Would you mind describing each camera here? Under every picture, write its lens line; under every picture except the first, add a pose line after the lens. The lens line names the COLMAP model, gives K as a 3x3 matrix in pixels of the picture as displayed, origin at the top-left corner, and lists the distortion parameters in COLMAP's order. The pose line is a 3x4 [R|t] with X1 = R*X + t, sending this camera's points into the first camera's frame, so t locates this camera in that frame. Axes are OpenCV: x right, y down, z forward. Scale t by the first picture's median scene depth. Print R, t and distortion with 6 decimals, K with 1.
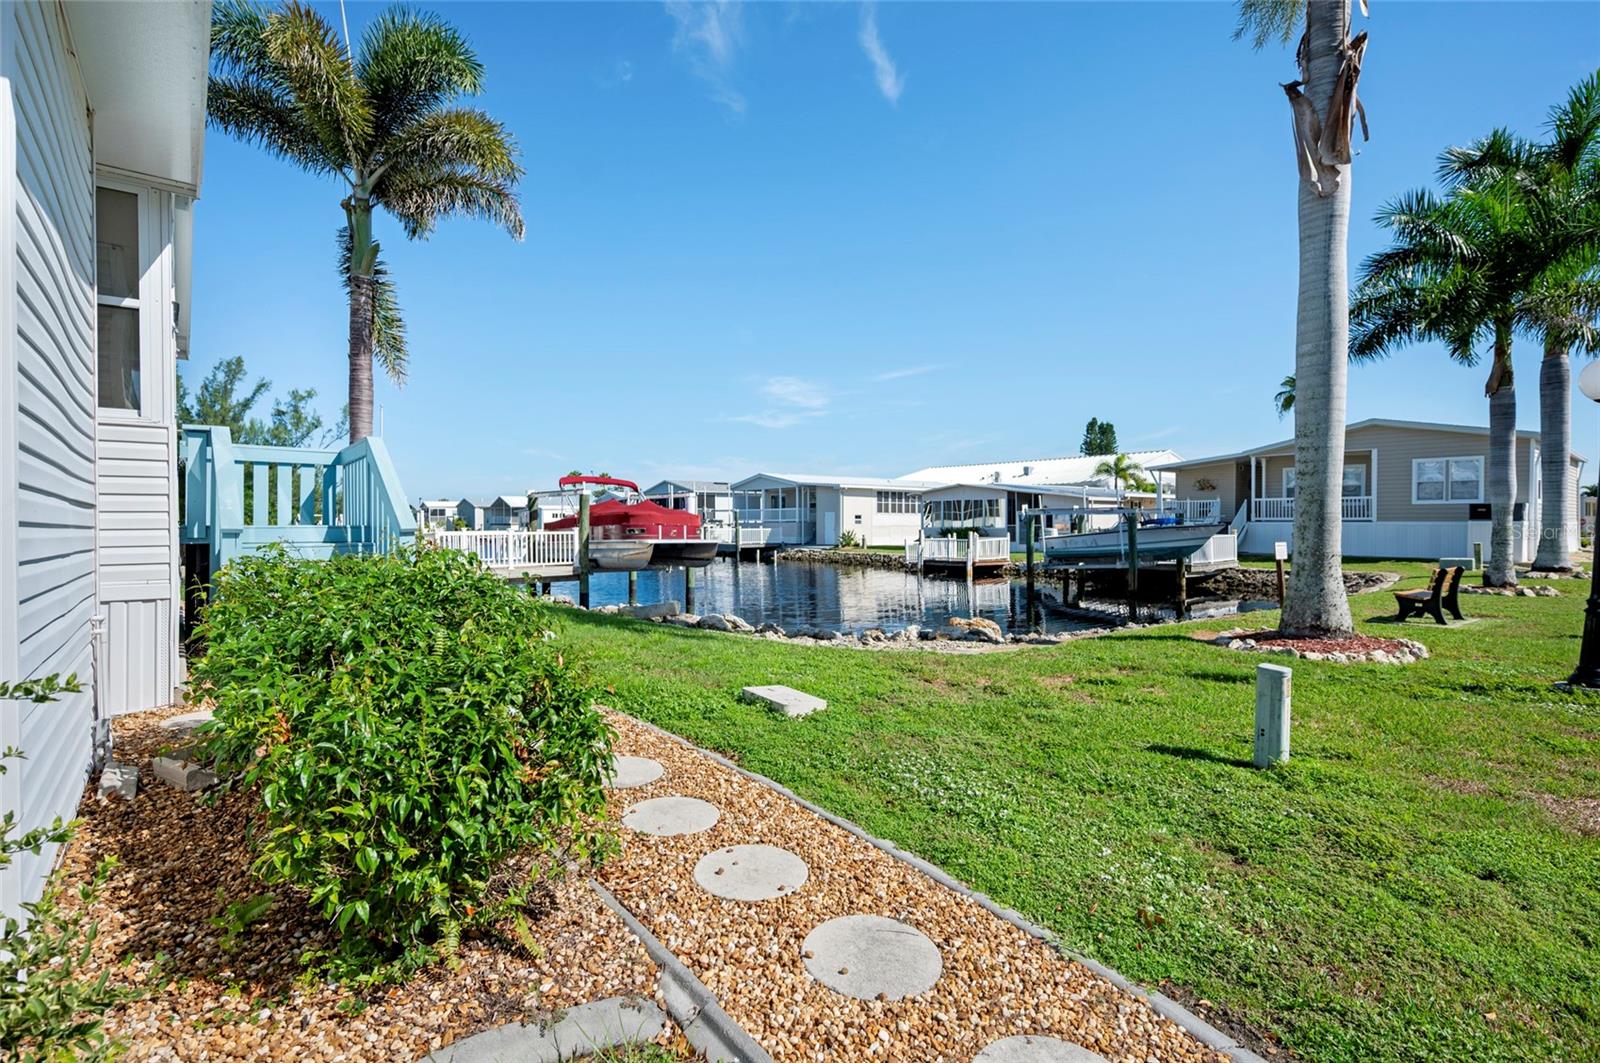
lens RADIAL K [[768.6, 0, 802.9], [0, 768.6, 534.0], [0, 0, 1]] dist [0.004283, 0.000140]
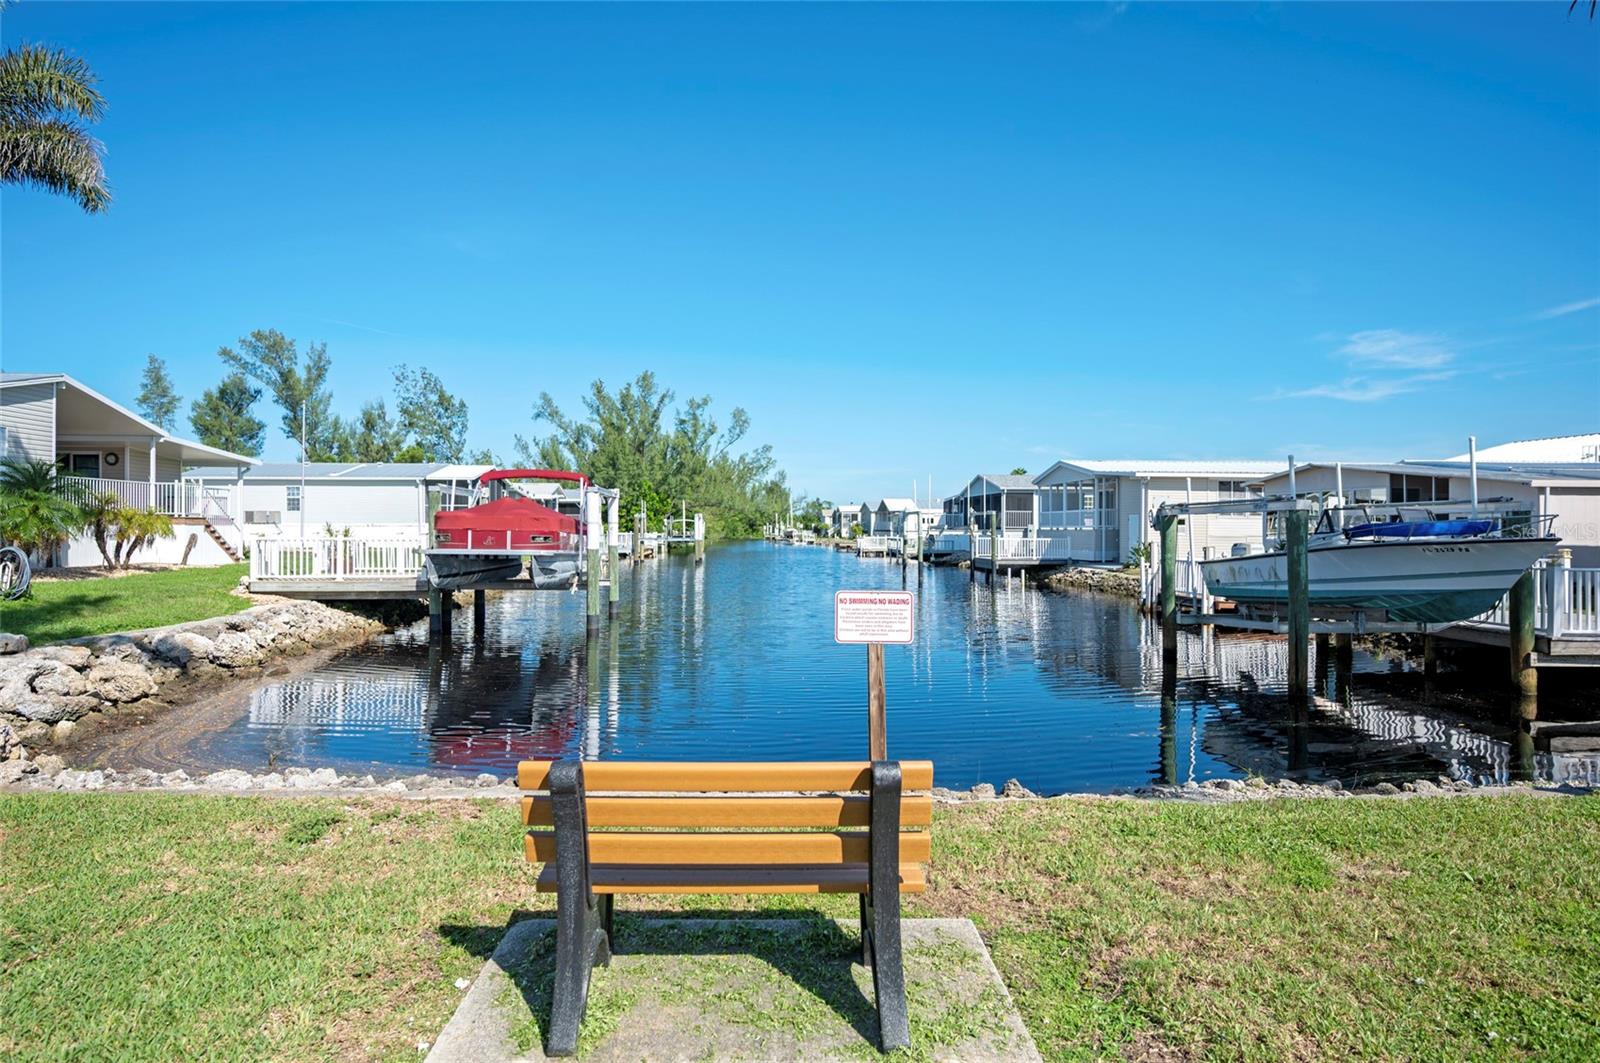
lens RADIAL K [[890.9, 0, 801.2], [0, 890.9, 529.2], [0, 0, 1]] dist [-0.007576, -0.001177]
pose [[0.823491, 0.003705, -0.567318, 0.230086], [-0.012329, 0.999859, -0.011366, -0.003380], [0.567196, 0.016354, 0.823421, 0.203200]]
